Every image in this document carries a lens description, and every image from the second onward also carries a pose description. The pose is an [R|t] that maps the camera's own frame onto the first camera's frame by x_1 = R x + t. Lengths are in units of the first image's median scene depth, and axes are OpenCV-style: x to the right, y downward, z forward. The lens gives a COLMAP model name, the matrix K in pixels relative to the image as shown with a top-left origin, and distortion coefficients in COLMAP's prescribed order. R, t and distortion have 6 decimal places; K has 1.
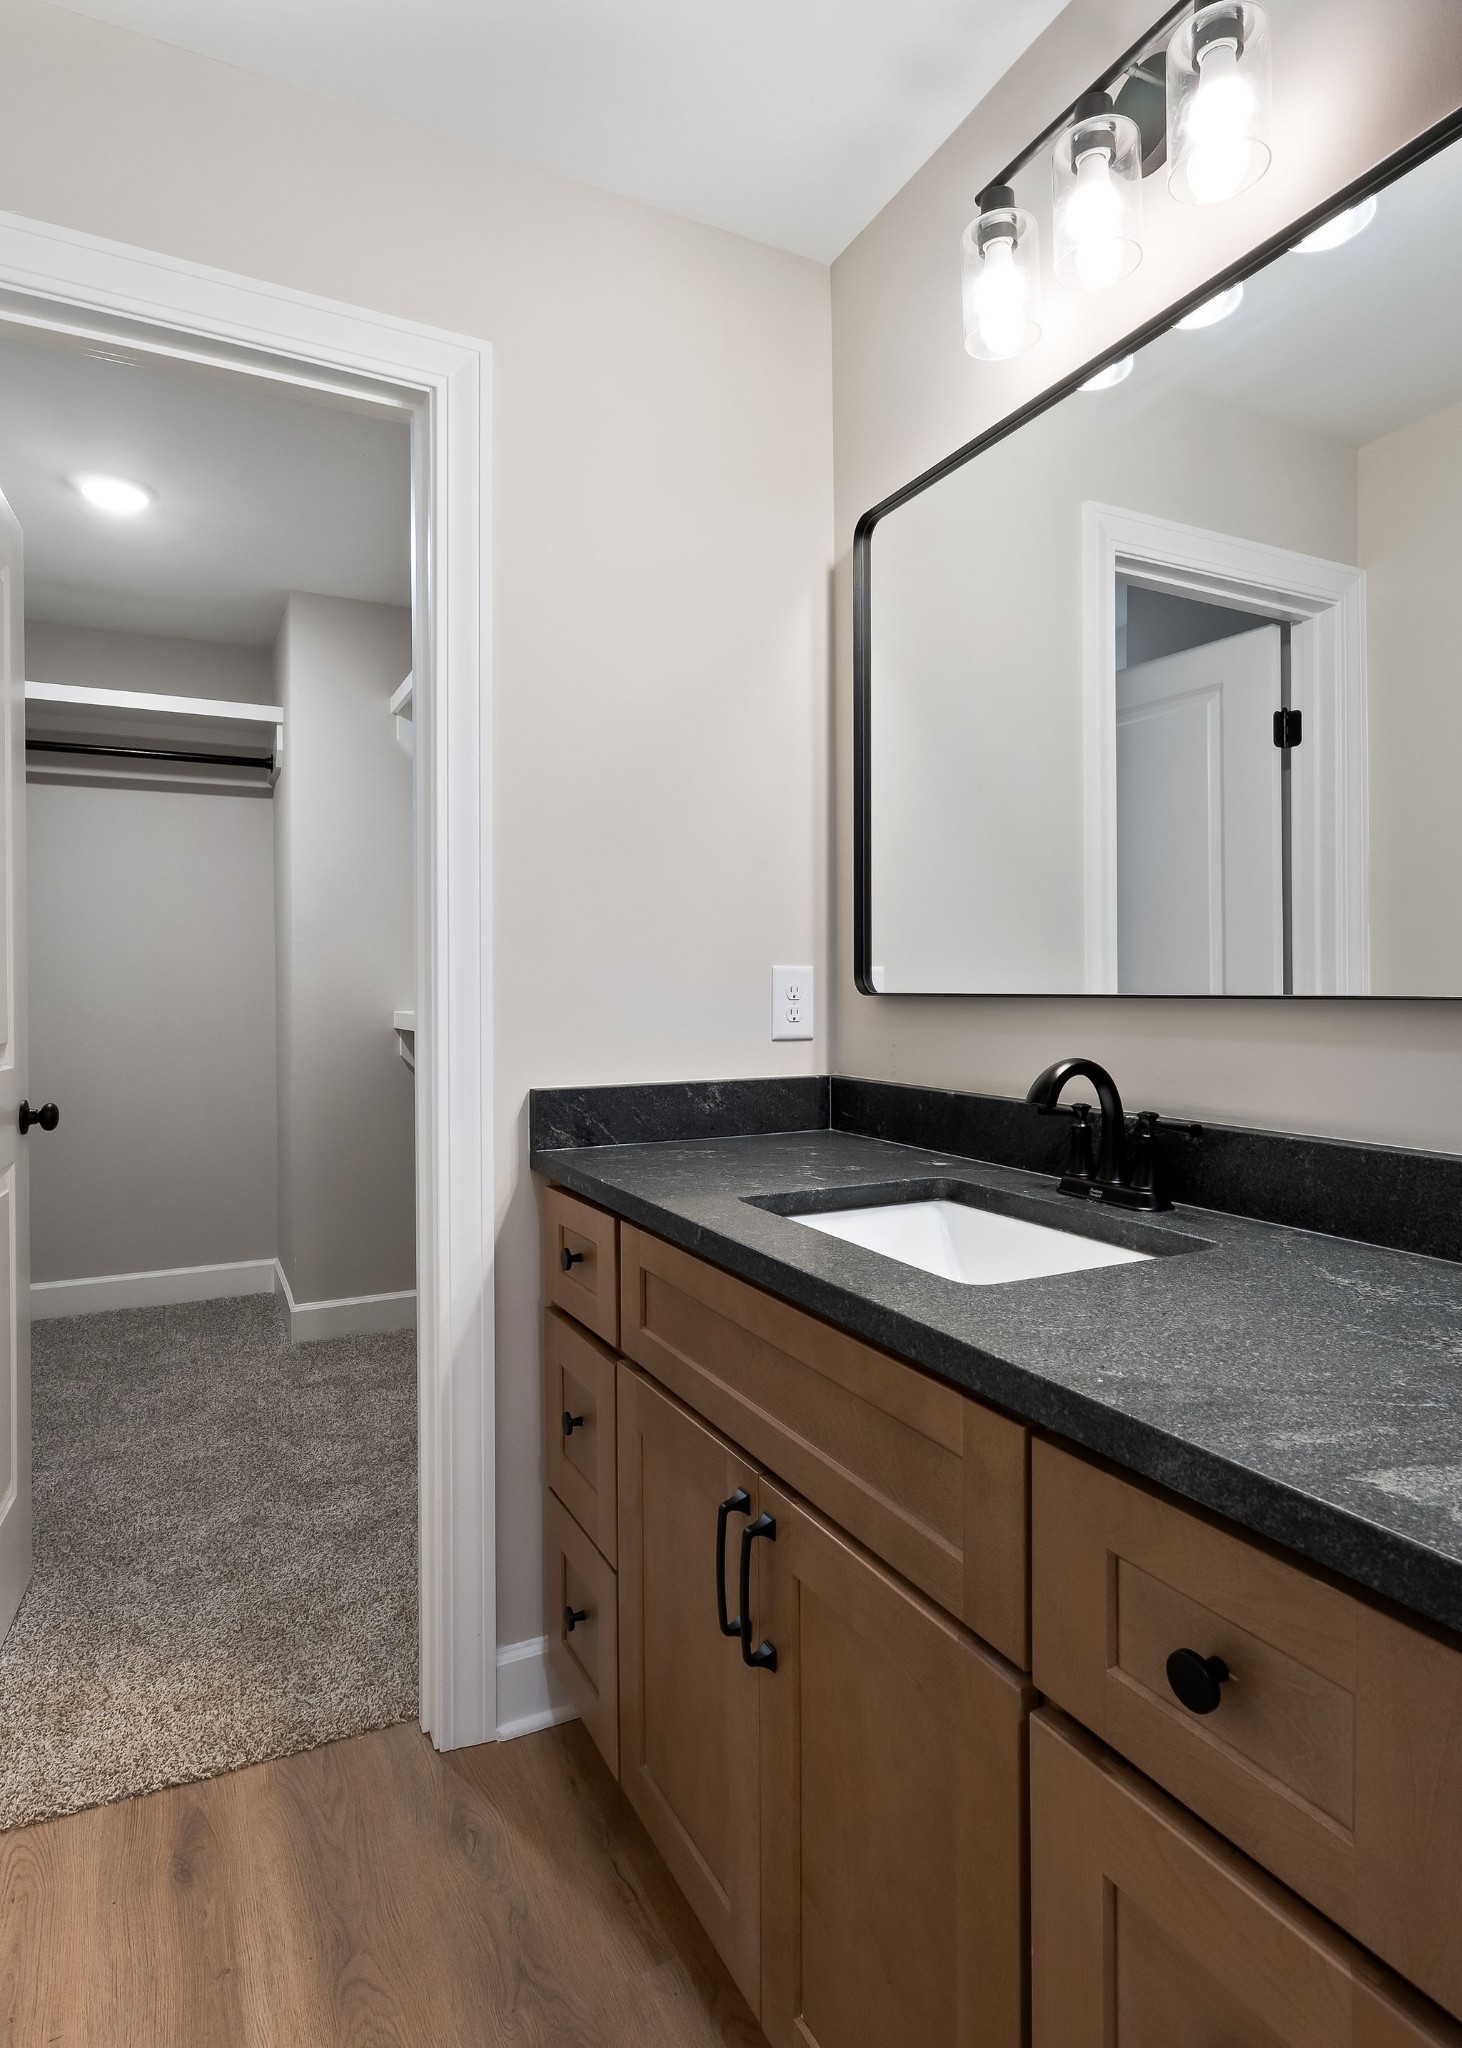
lens RADIAL K [[1141.4, 0, 727.6], [0, 1141.4, 989.3], [0, 0, 1]] dist [0.000995, -0.000233]
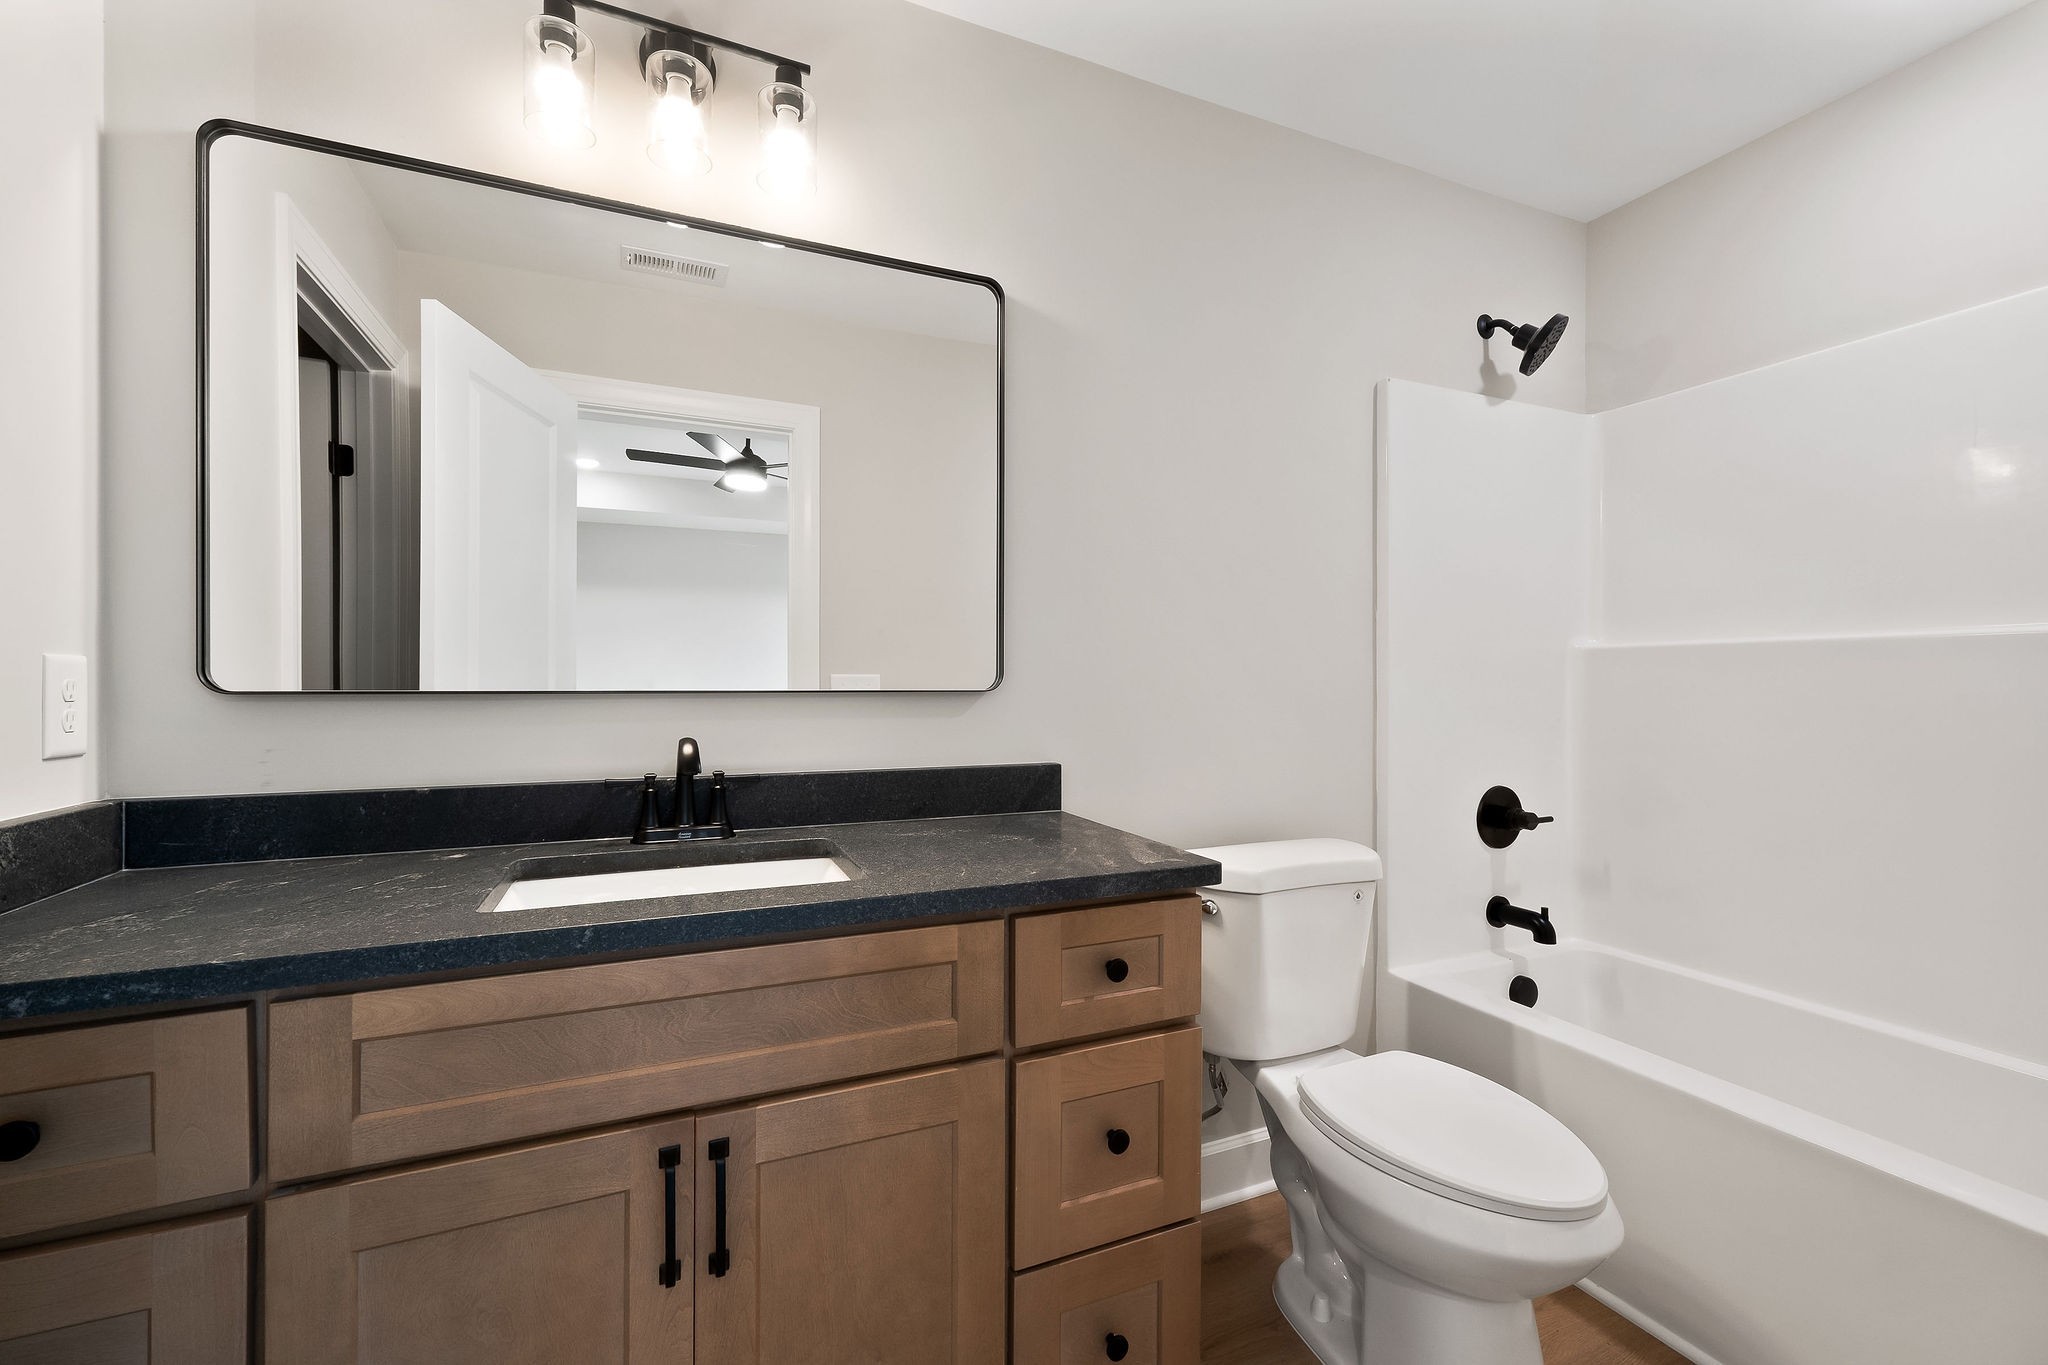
lens RADIAL K [[872.3, 0, 1044.4], [0, 872.3, 681.7], [0, 0, 1]] dist [0.010850, 0.000712]
pose [[0.030536, 0.008812, 0.999495, -0.536996], [0.001090, 0.999960, -0.008849, 0.002381], [-0.999533, 0.001360, 0.030525, 0.405618]]
